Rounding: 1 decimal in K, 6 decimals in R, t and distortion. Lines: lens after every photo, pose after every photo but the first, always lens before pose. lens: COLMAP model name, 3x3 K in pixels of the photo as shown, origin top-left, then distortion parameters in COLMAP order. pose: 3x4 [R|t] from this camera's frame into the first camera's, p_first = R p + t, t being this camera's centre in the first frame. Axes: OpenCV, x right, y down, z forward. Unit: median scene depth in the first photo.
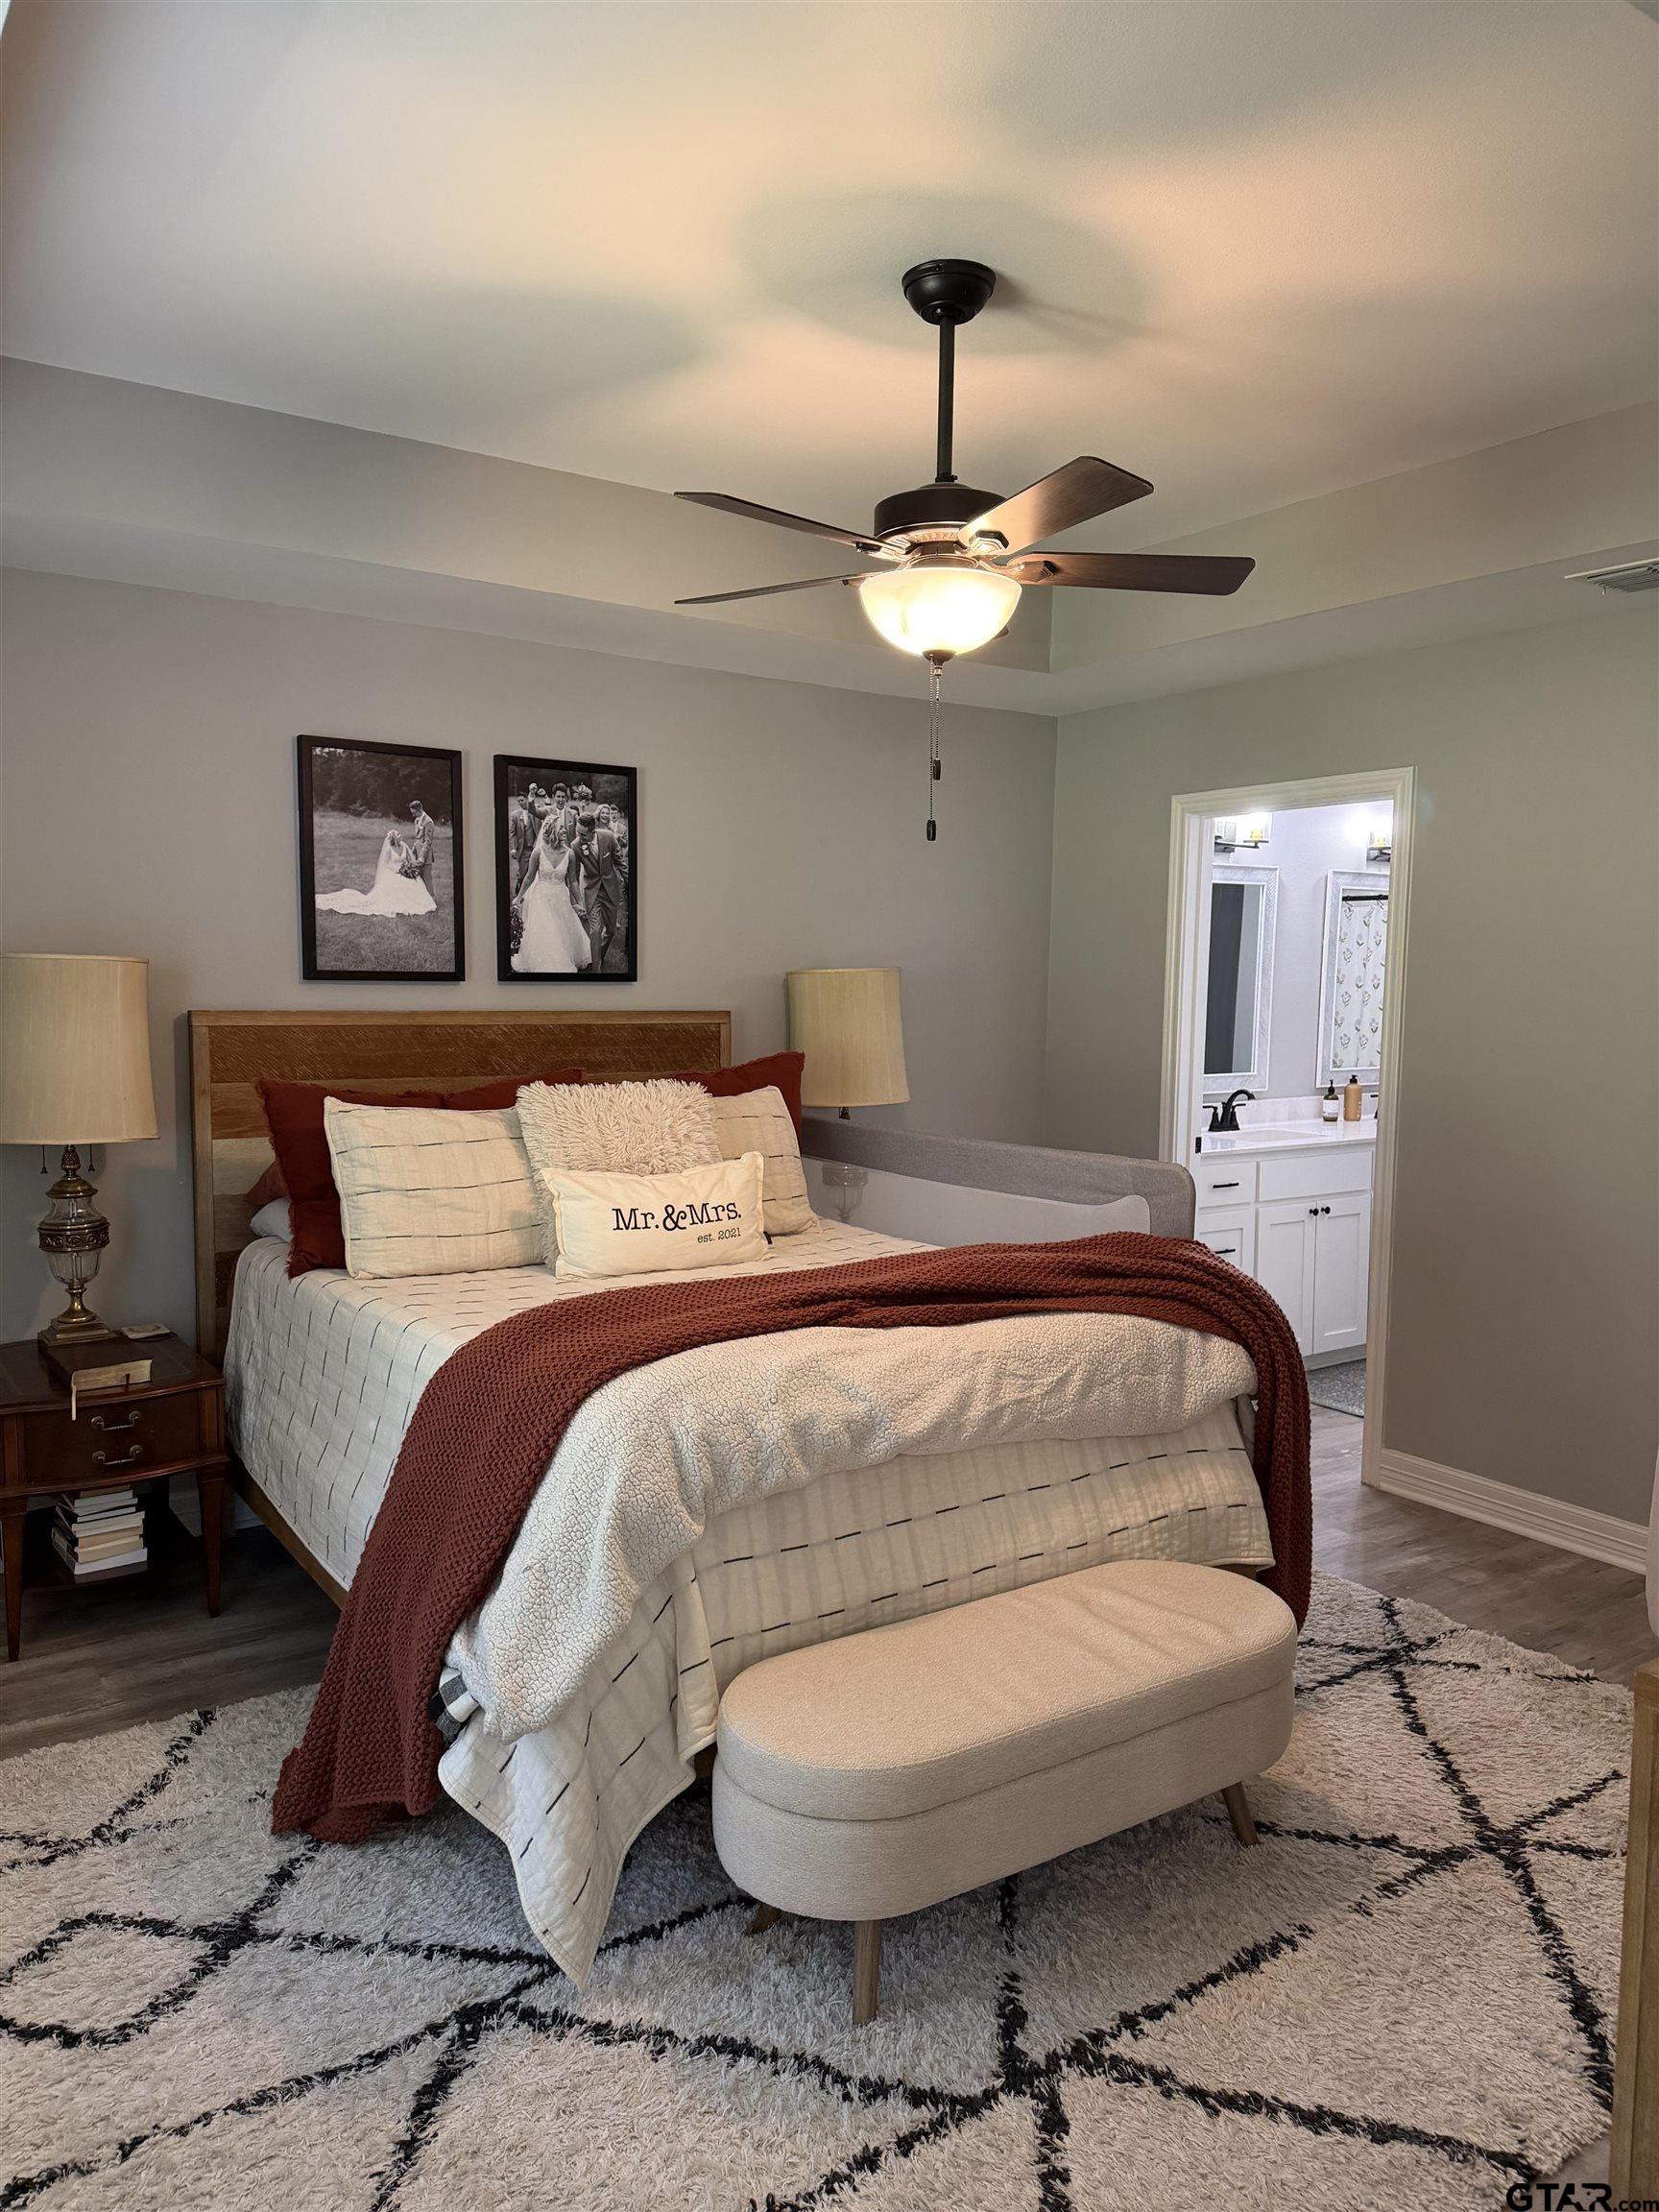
lens RADIAL K [[1543.5, 0, 829.5], [0, 1543.5, 1106.0], [0, 0, 1]] dist [0.048842, -0.094408]
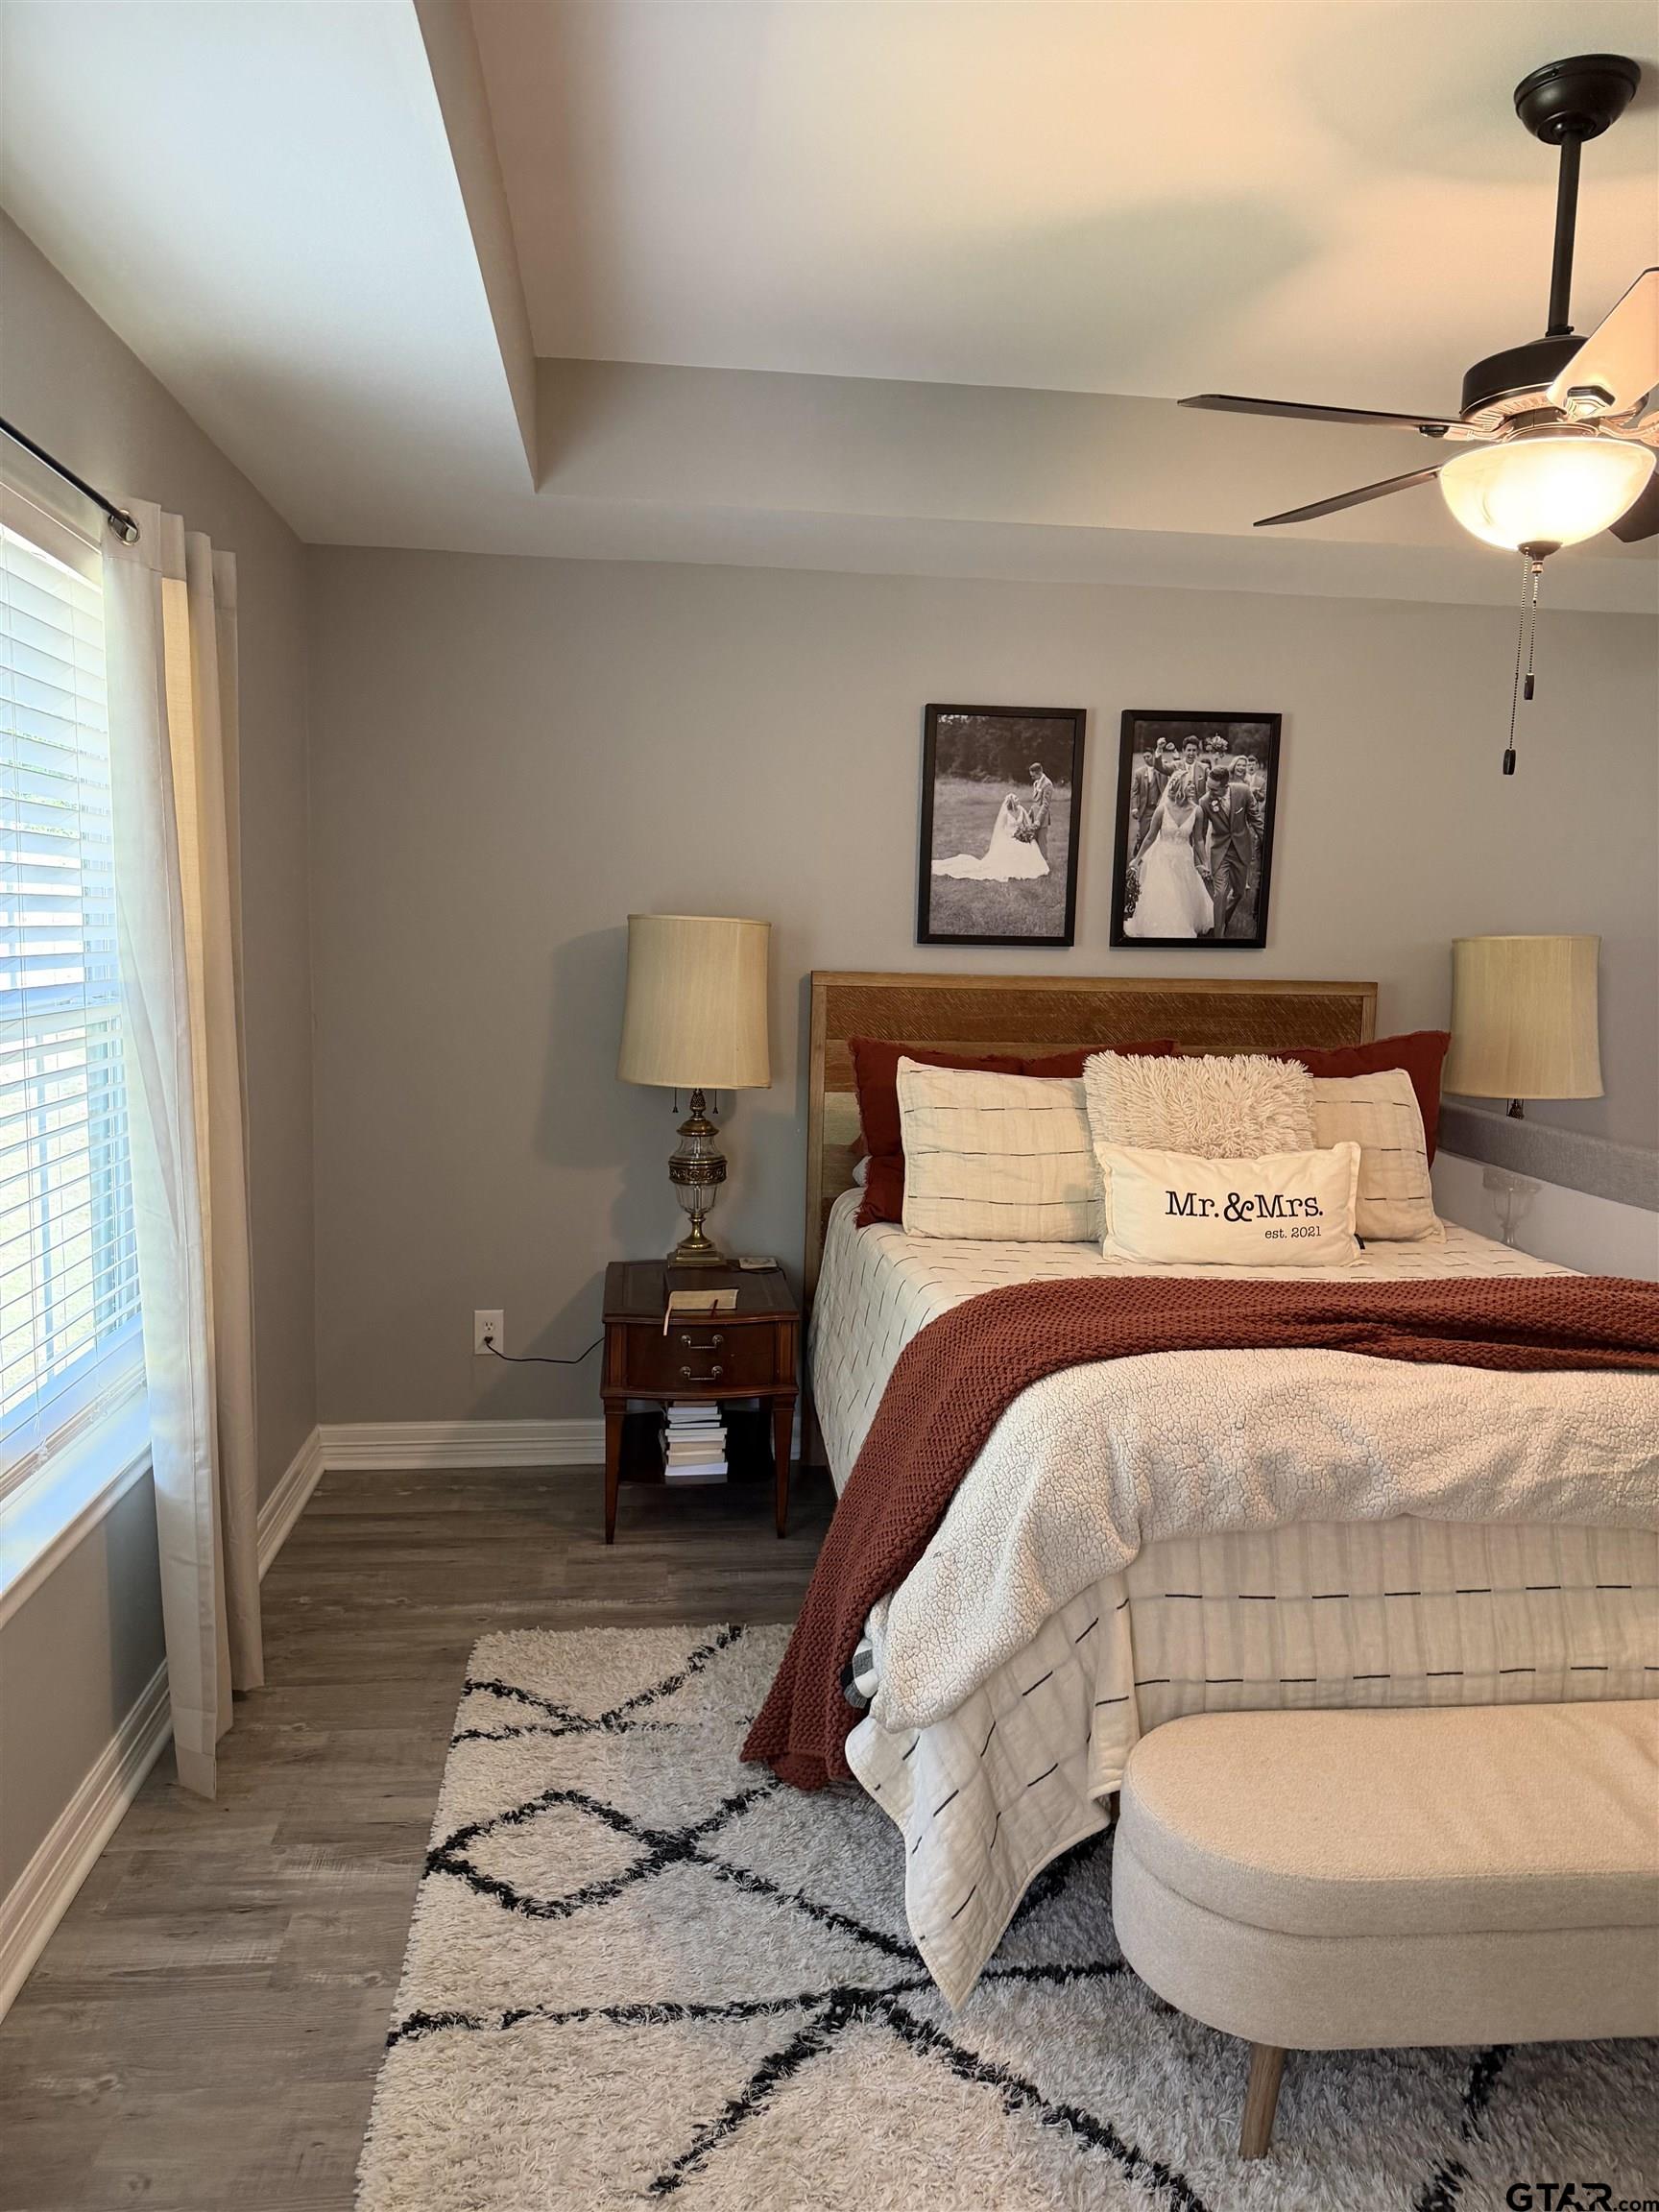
lens RADIAL K [[1549.8, 0, 814.8], [0, 1549.8, 1102.3], [0, 0, 1]] dist [0.055403, -0.078337]
pose [[0.875623, 0.061721, -0.479035, 0.155326], [-0.052630, 0.998088, 0.032398, -0.008512], [0.480119, -0.003157, 0.877197, 0.100913]]
